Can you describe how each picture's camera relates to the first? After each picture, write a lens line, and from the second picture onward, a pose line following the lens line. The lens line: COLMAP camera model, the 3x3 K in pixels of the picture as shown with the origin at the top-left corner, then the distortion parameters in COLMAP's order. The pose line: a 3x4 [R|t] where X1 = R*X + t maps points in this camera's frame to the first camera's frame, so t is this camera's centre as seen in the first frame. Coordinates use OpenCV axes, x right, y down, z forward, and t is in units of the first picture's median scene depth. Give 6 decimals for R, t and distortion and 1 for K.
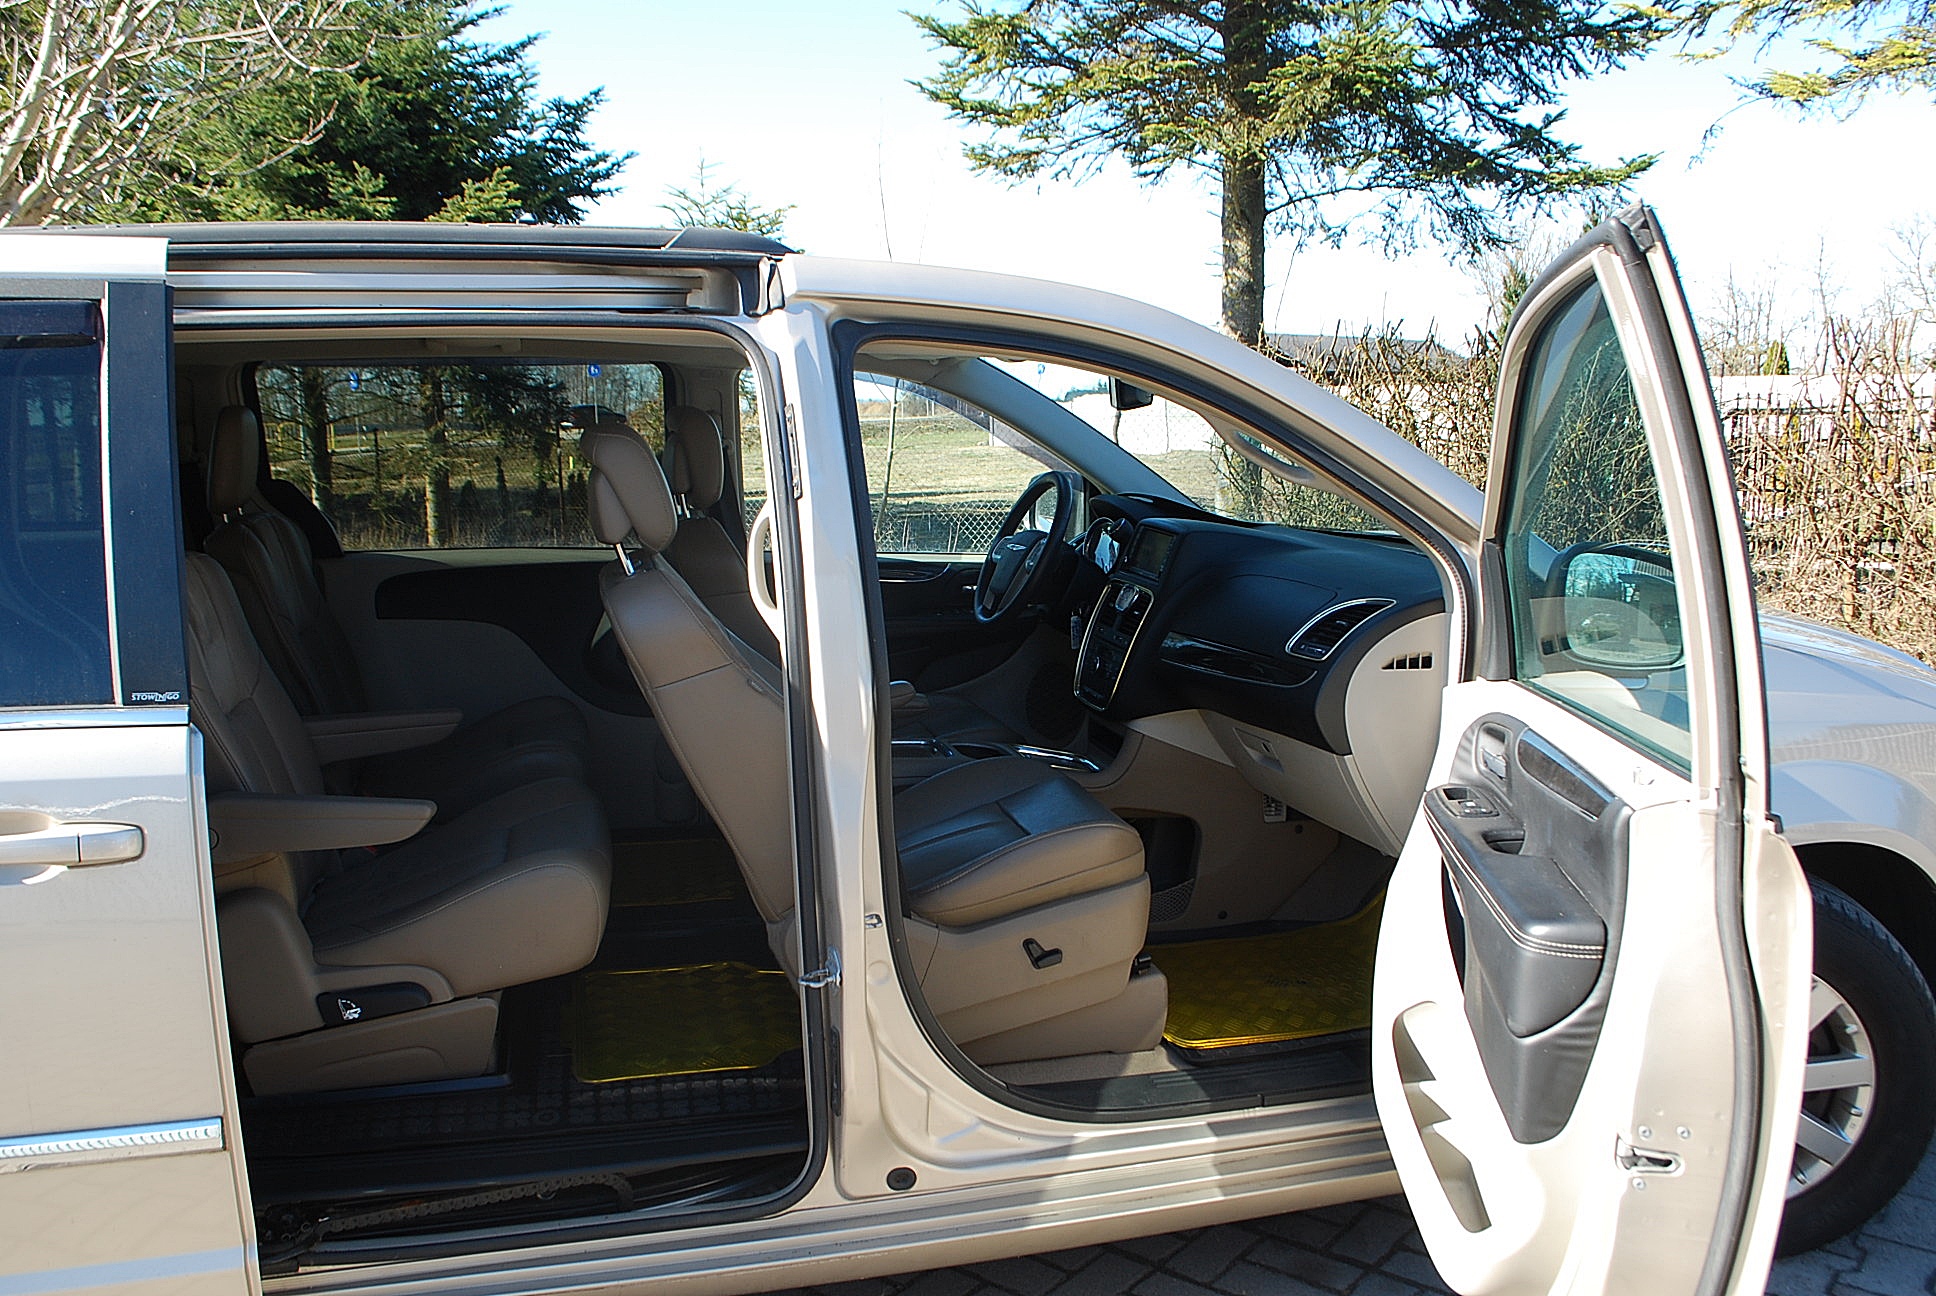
lens RADIAL K [[1602.5, 0, 953.2], [0, 1602.5, 680.8], [0, 0, 1]] dist [-0.073090, -0.021967]
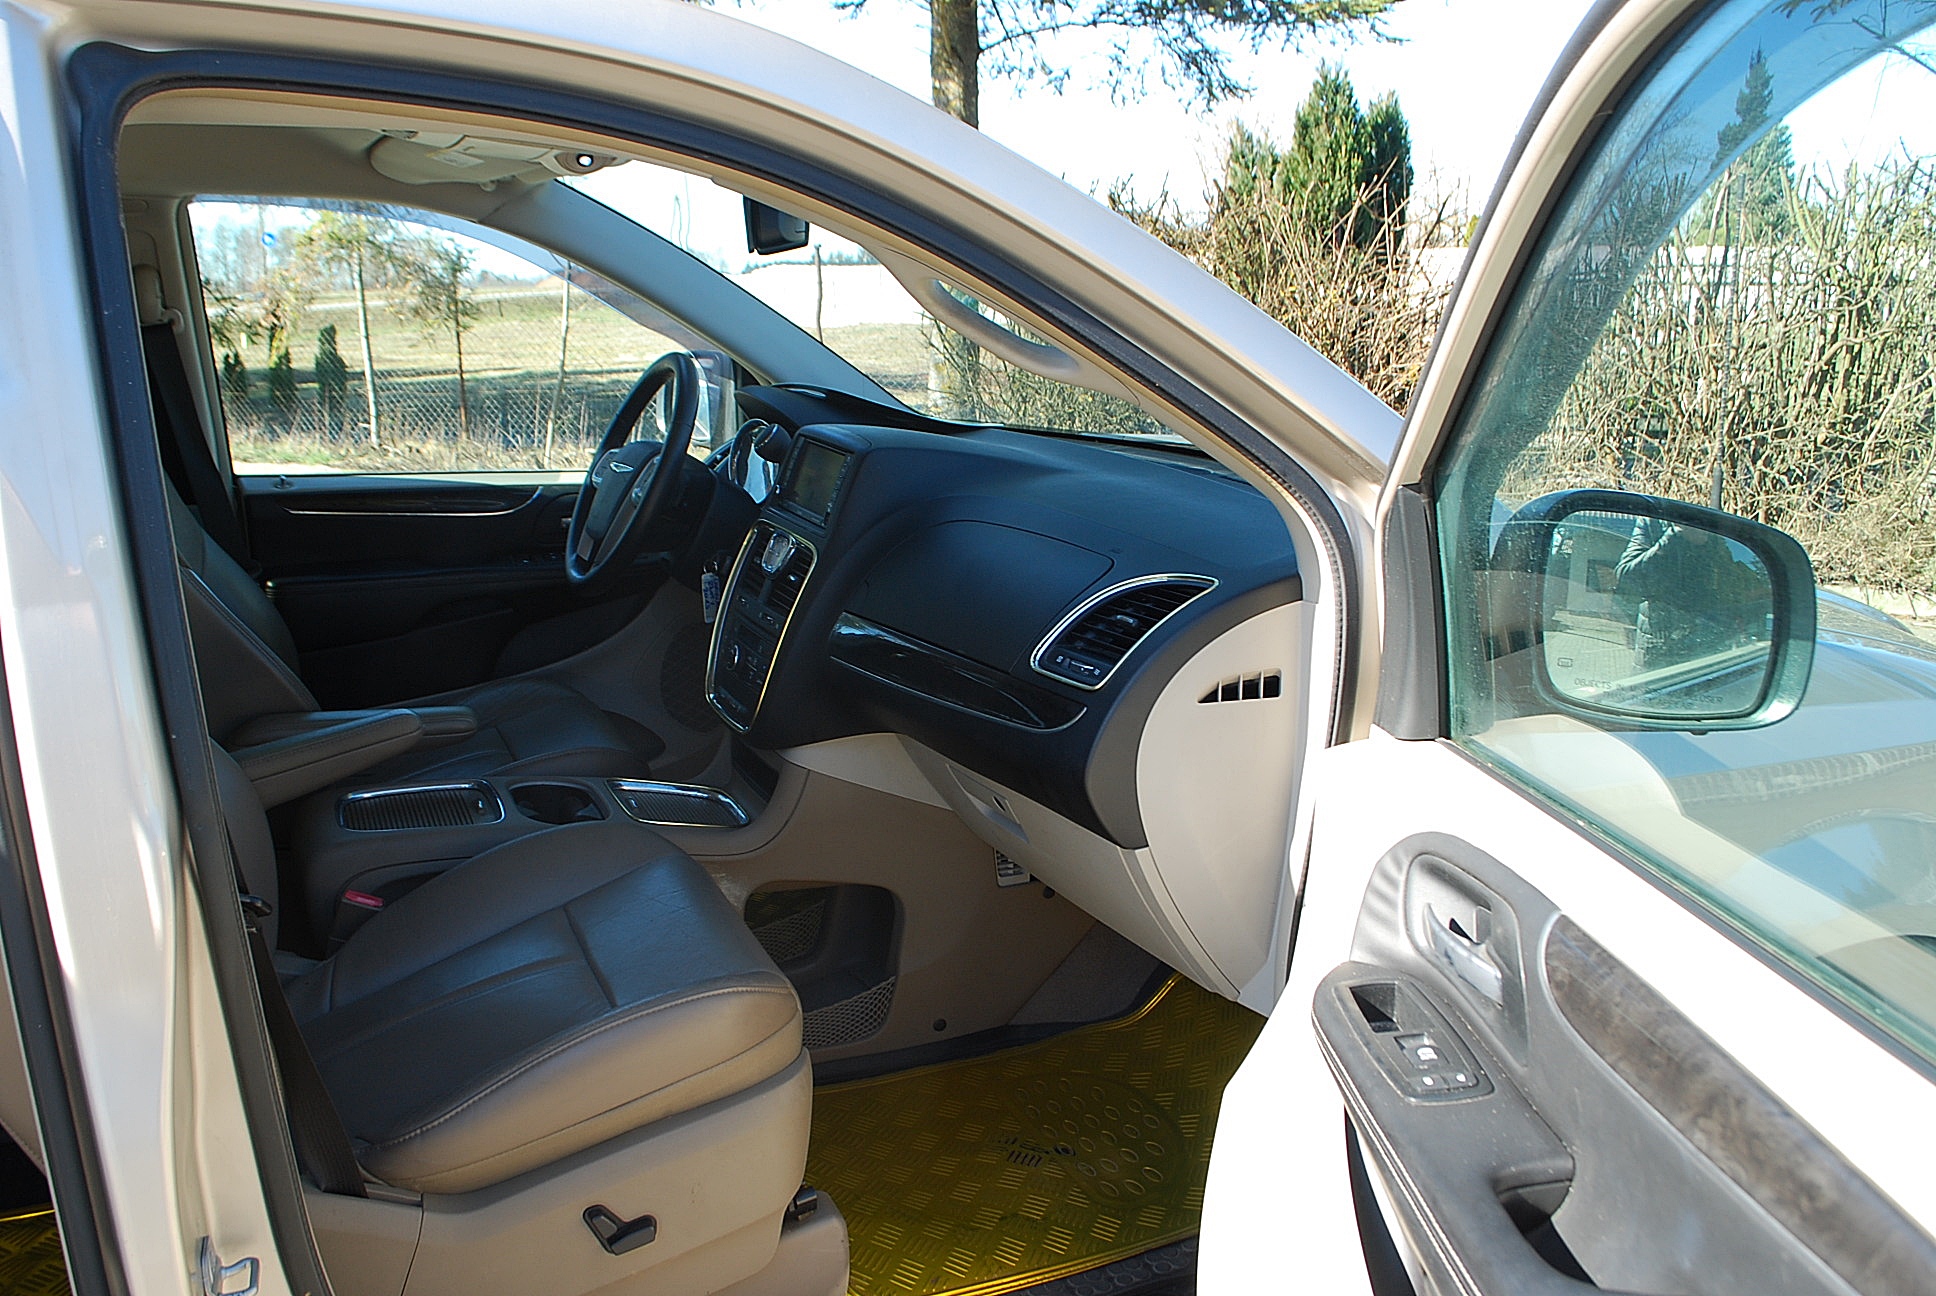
lens RADIAL K [[1602.5, 0, 973.3], [0, 1602.5, 695.6], [0, 0, 1]] dist [-0.073090, -0.021967]
pose [[0.982807, -0.038851, 0.180504, 0.067028], [0.023179, 0.995839, 0.088135, -0.049171], [-0.183177, -0.082436, 0.979618, 0.353522]]
